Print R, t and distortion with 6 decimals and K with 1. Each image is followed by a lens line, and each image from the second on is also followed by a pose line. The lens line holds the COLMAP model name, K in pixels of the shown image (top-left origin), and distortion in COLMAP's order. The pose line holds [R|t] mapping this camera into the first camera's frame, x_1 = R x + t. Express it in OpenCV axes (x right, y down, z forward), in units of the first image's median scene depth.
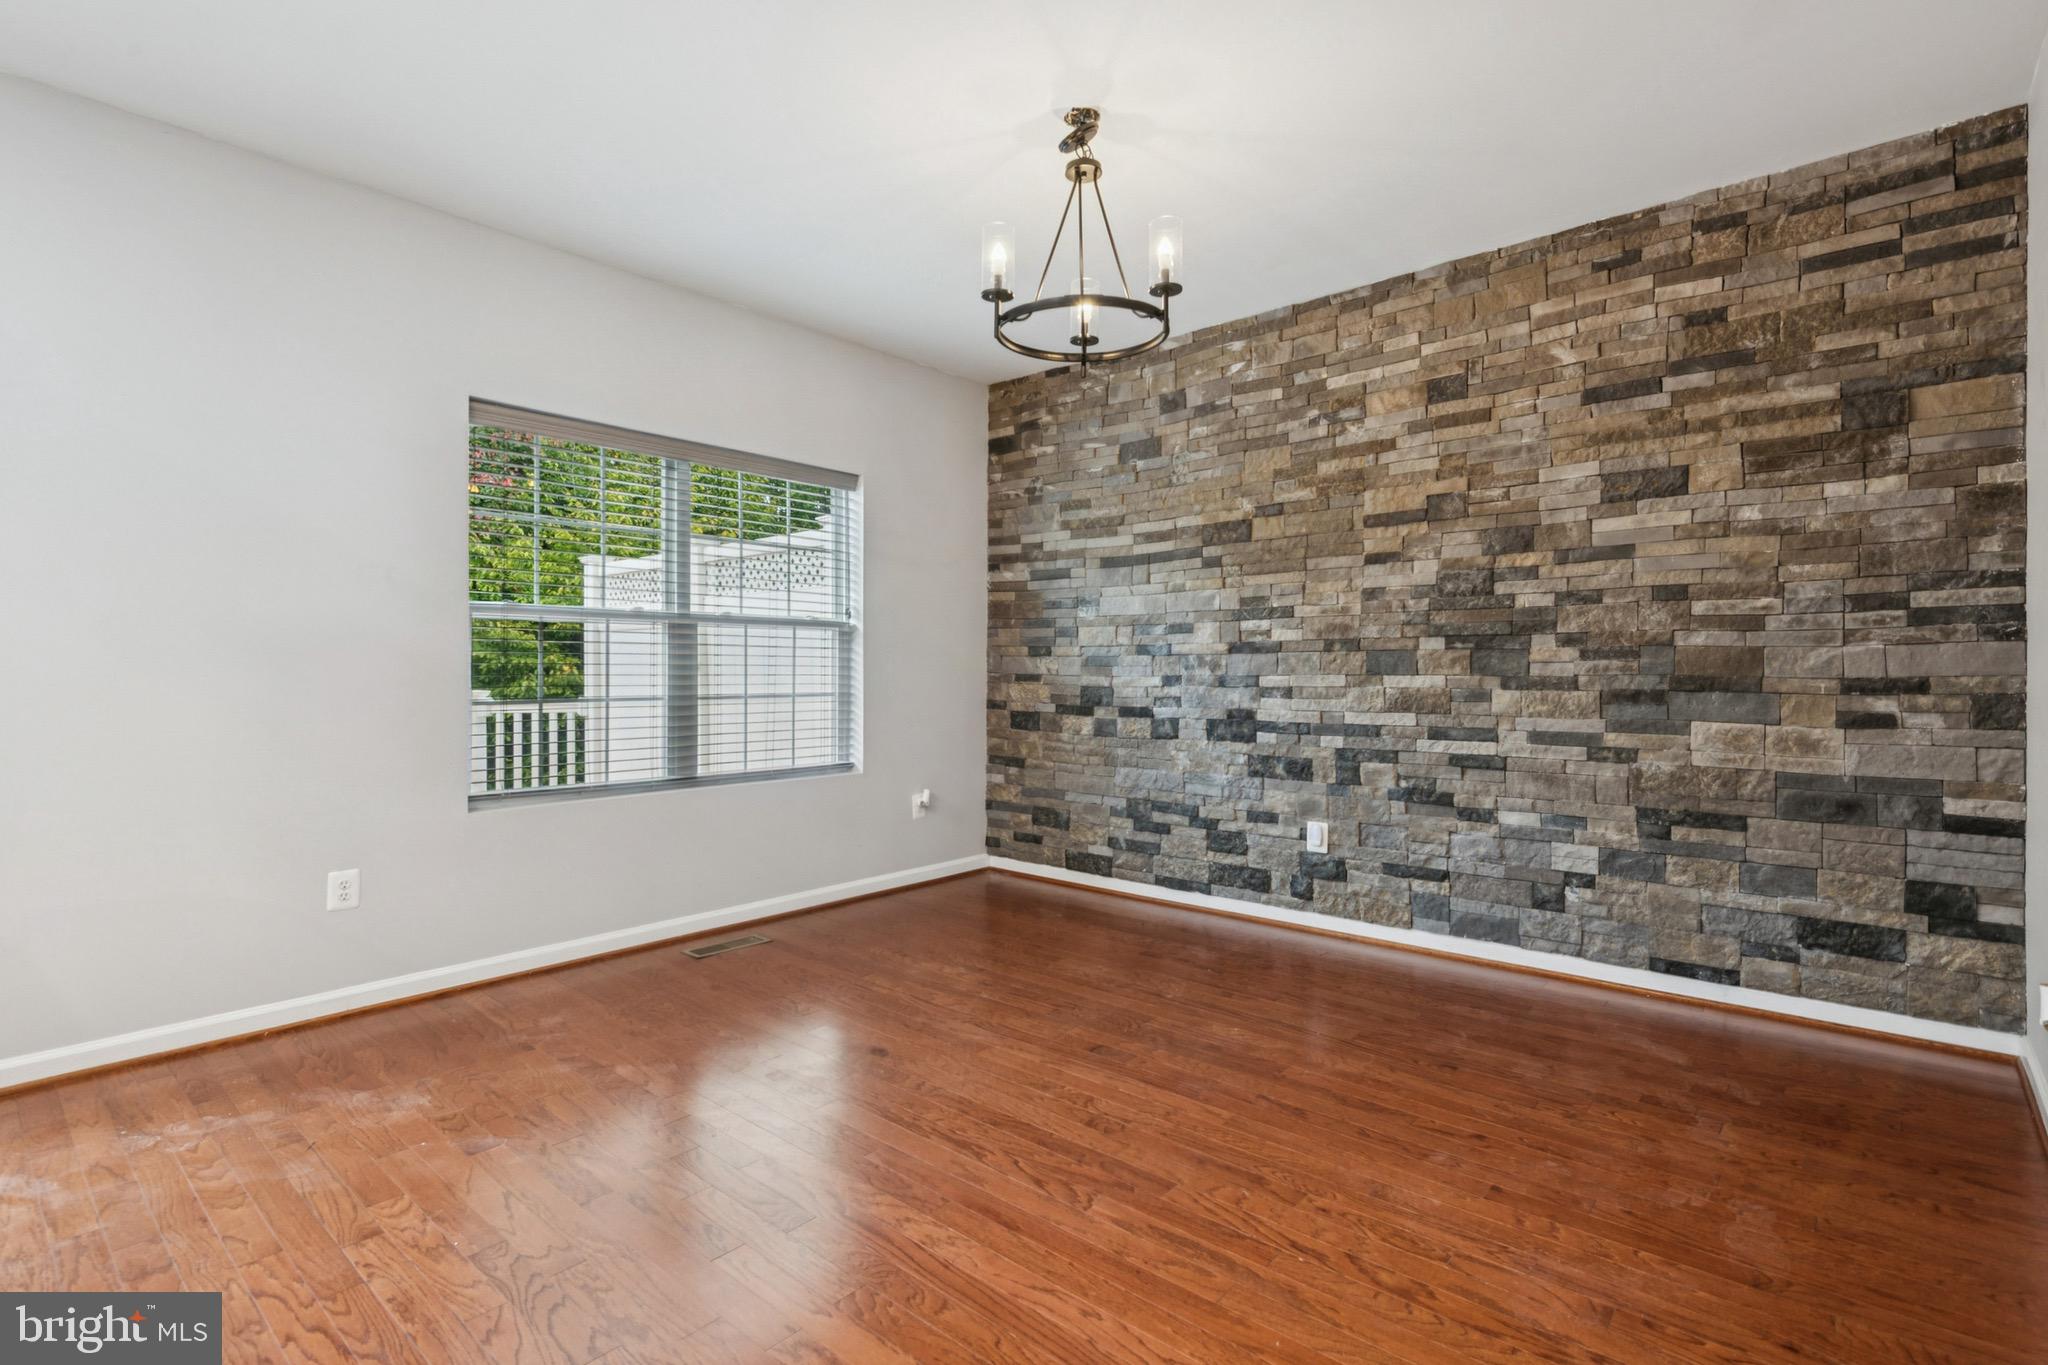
lens RADIAL K [[956.1, 0, 1019.9], [0, 956.1, 665.5], [0, 0, 1]] dist [0.023573, -0.005374]
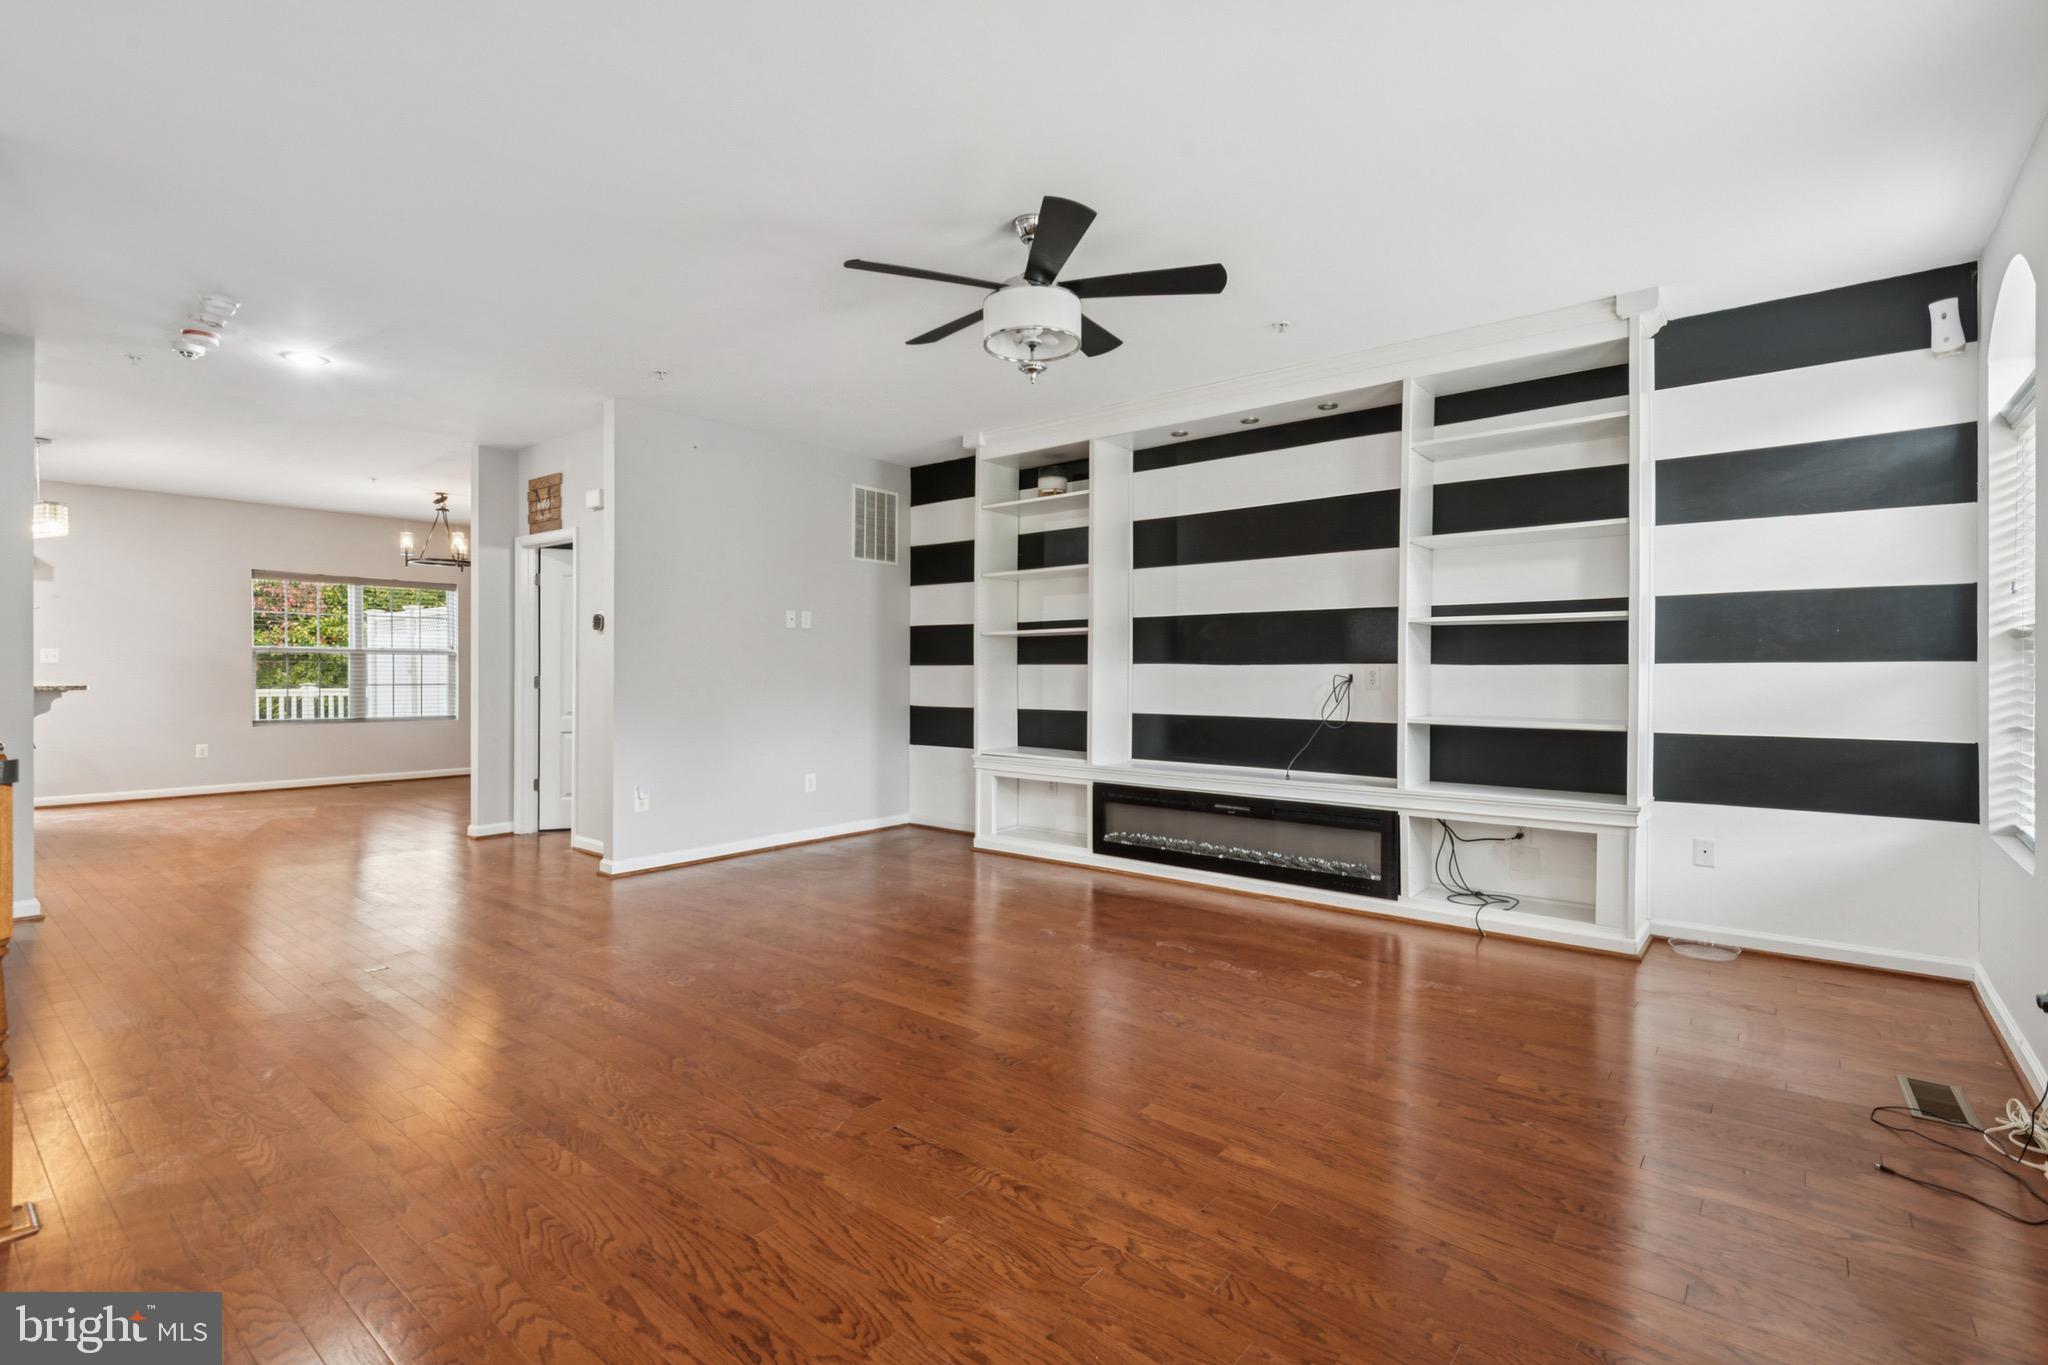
lens RADIAL K [[956.1, 0, 1023.5], [0, 956.1, 685.6], [0, 0, 1]] dist [0.023573, -0.005374]
pose [[0.999827, 0.008628, 0.016477, 1.485765], [-0.008950, 0.999768, 0.019602, -0.030066], [-0.016304, -0.019746, 0.999672, -1.676076]]
